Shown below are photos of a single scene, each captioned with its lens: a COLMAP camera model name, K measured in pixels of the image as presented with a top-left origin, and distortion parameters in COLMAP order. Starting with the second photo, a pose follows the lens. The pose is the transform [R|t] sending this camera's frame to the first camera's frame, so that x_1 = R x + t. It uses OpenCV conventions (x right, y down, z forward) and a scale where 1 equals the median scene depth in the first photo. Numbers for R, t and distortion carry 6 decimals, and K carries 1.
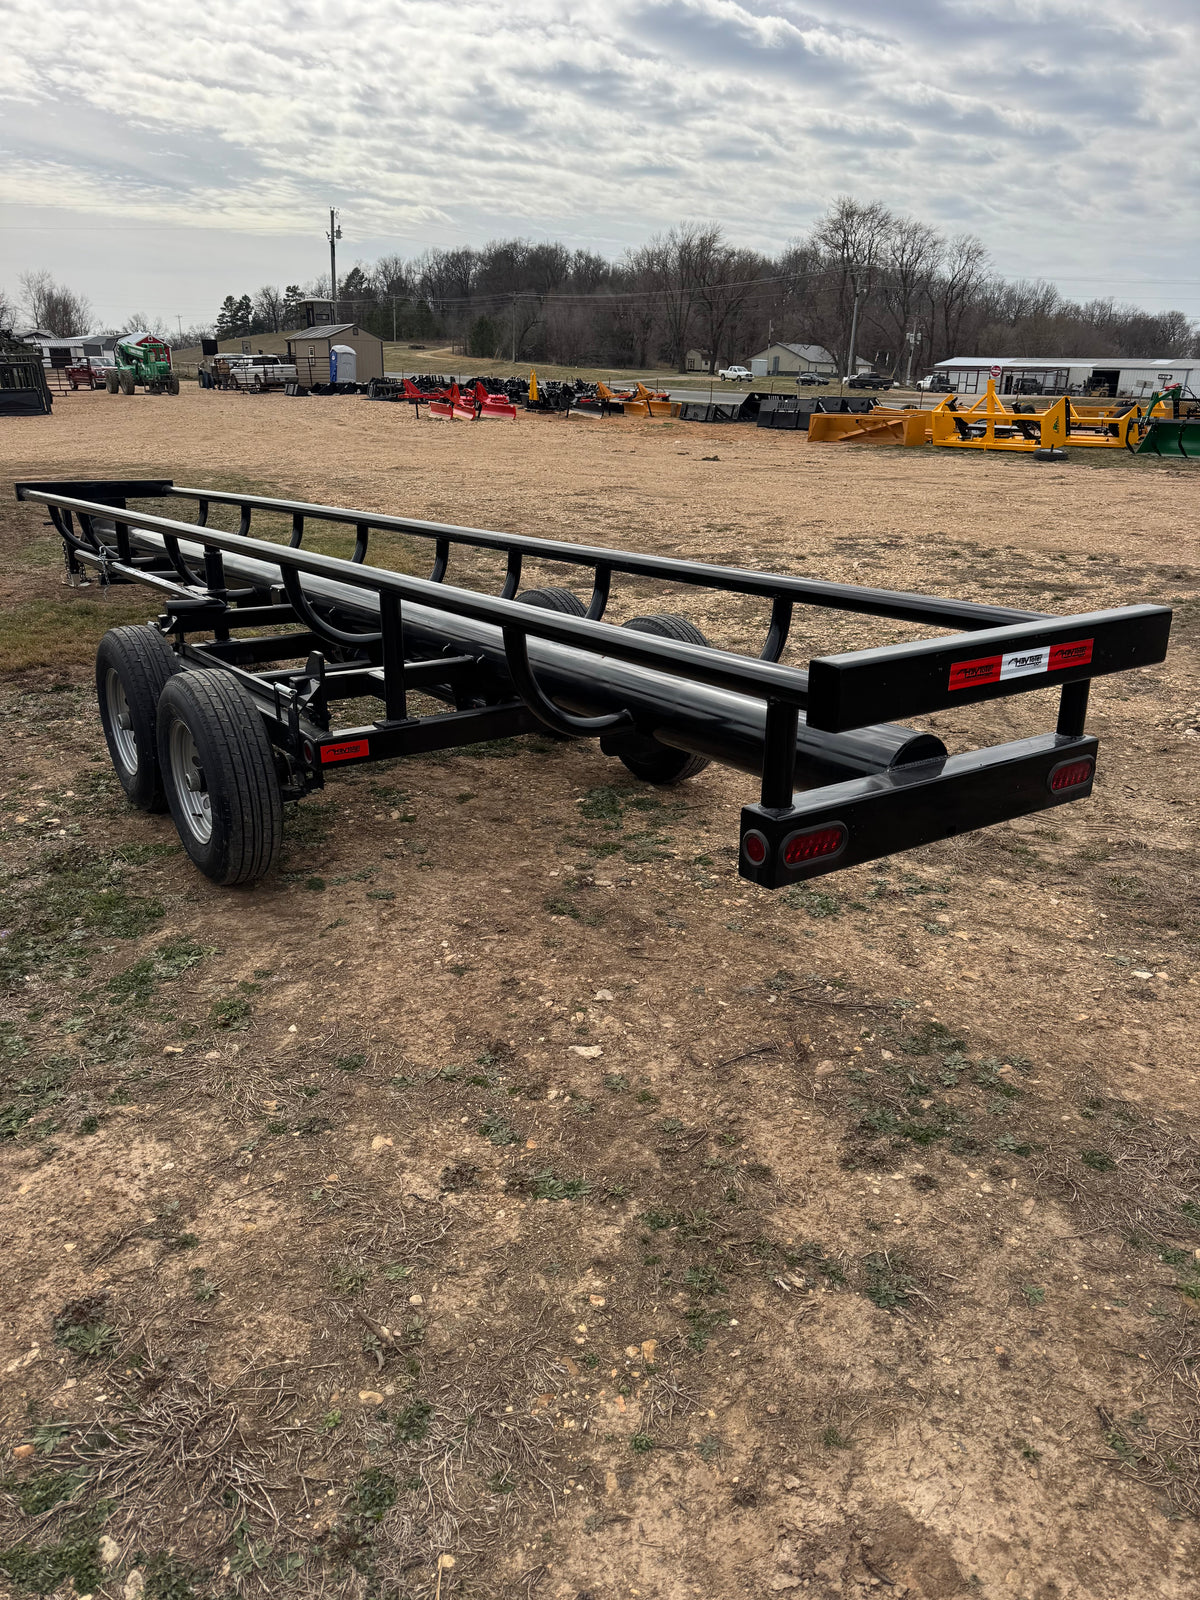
lens RADIAL K [[1119.1, 0, 600.0], [0, 1119.1, 800.0], [0, 0, 1]] dist [-0.001240, -0.003494]
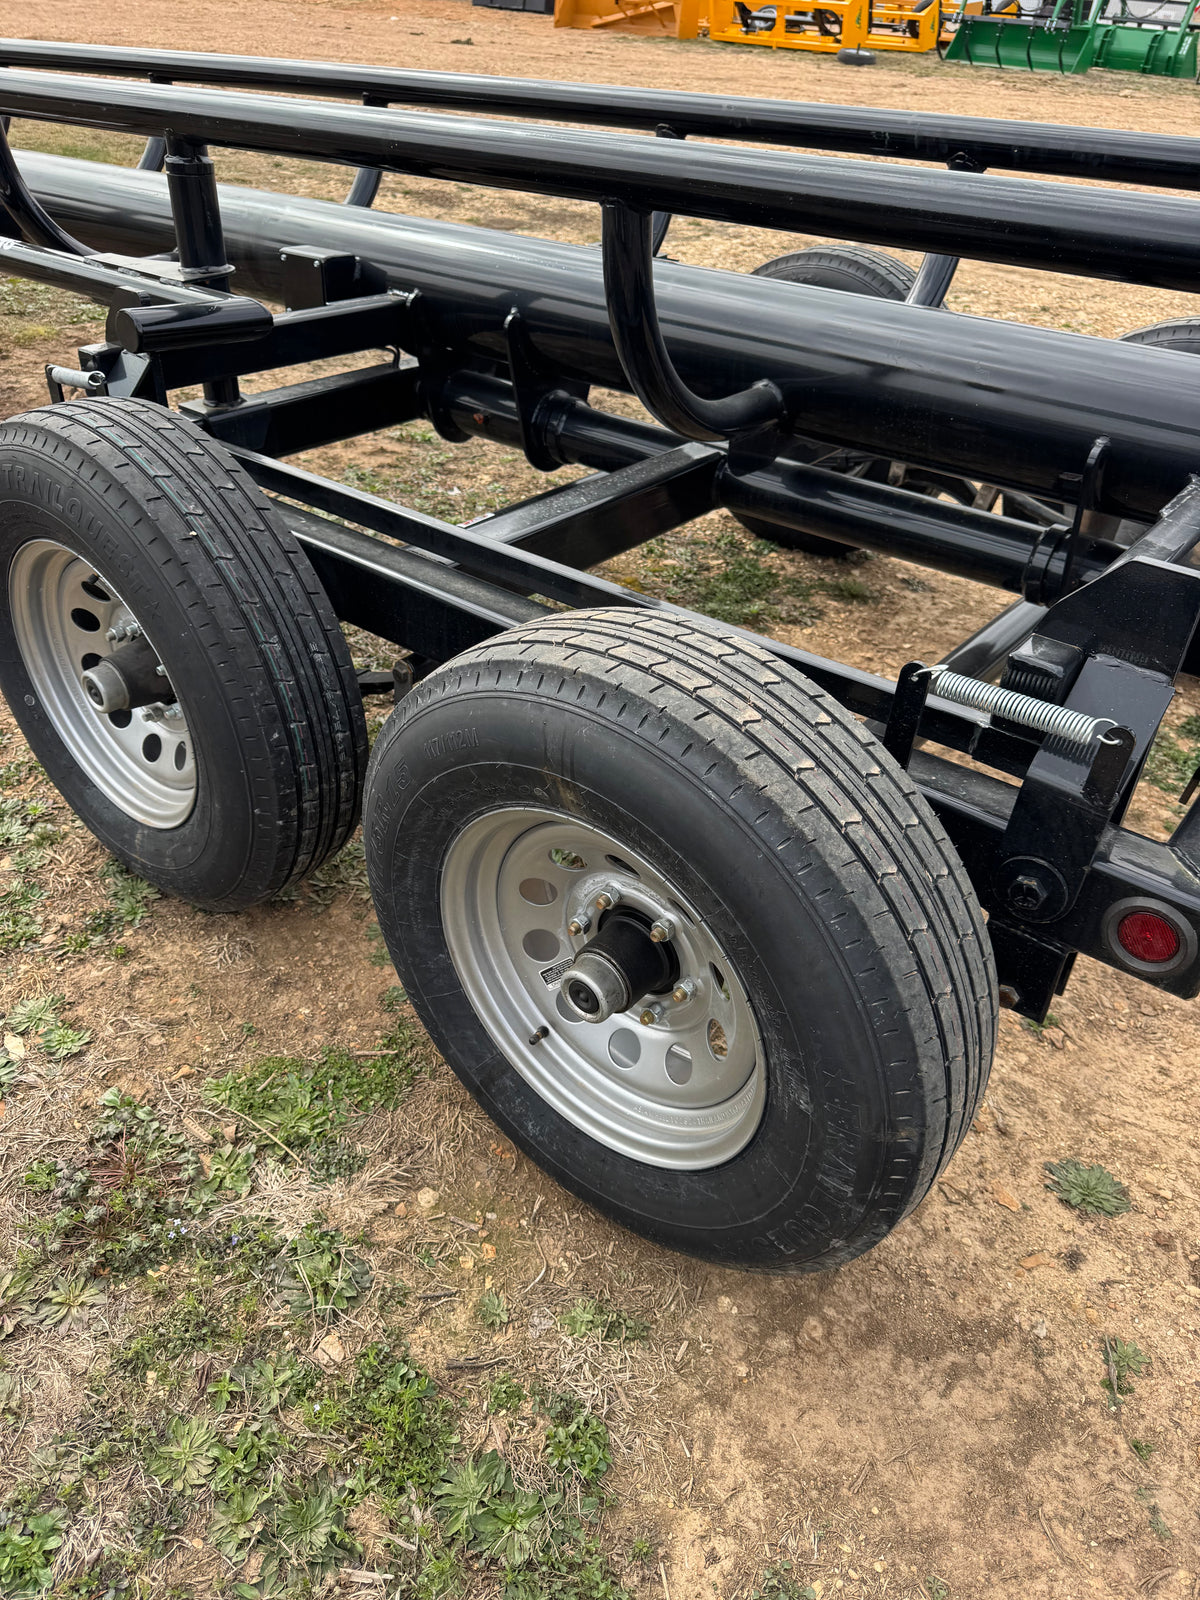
lens RADIAL K [[1119.1, 0, 600.0], [0, 1119.1, 800.0], [0, 0, 1]] dist [-0.001240, -0.003494]
pose [[0.961155, -0.118895, 0.249087, -0.419238], [0.042563, 0.955515, 0.291855, -0.153172], [-0.272706, -0.269917, 0.923459, 0.710374]]
